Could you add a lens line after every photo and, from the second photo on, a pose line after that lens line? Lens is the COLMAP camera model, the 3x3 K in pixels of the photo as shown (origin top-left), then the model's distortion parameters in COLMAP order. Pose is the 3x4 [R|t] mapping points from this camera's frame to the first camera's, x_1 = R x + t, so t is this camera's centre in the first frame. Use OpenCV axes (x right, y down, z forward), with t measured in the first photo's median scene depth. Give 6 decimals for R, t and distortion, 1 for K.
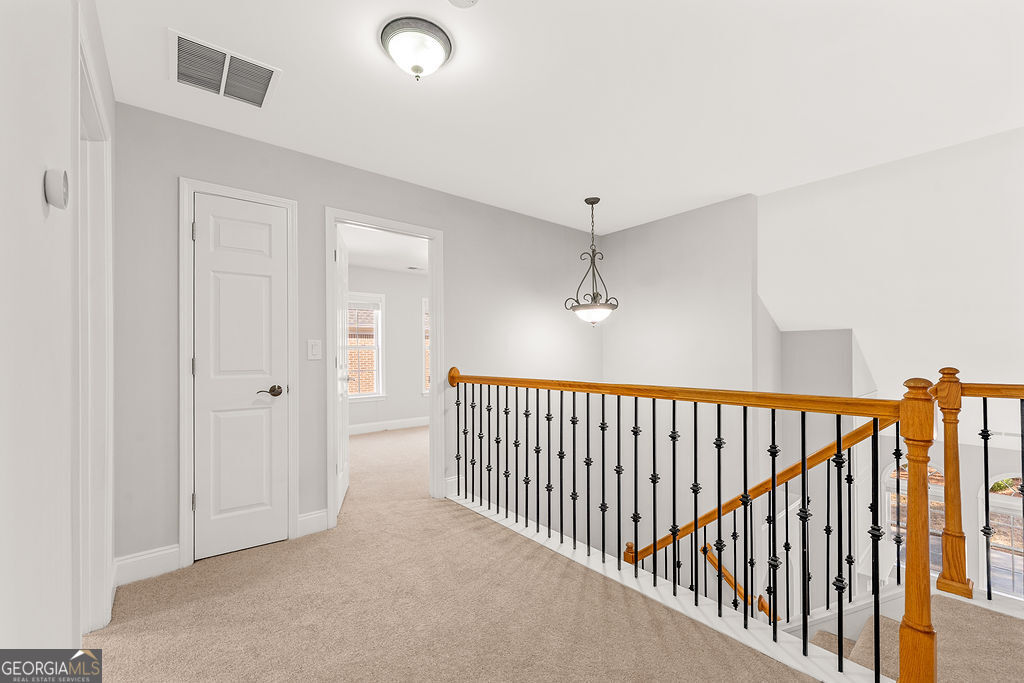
lens RADIAL K [[417.6, 0, 523.7], [0, 417.6, 354.9], [0, 0, 1]] dist [0.000262, 0.000316]
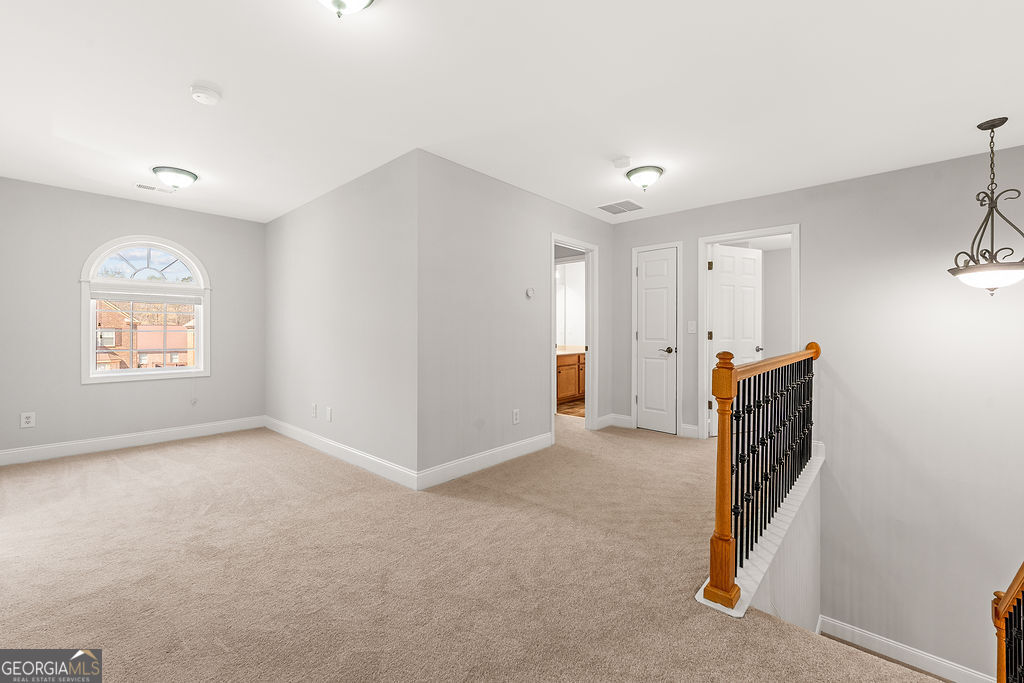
lens RADIAL K [[417.6, 0, 512.0], [0, 417.6, 336.5], [0, 0, 1]] dist [0.000262, 0.000316]
pose [[0.139657, 0.019954, -0.989999, 1.128671], [0.002977, 0.999784, 0.020571, -0.013096], [0.990195, -0.005820, 0.139567, 0.070572]]
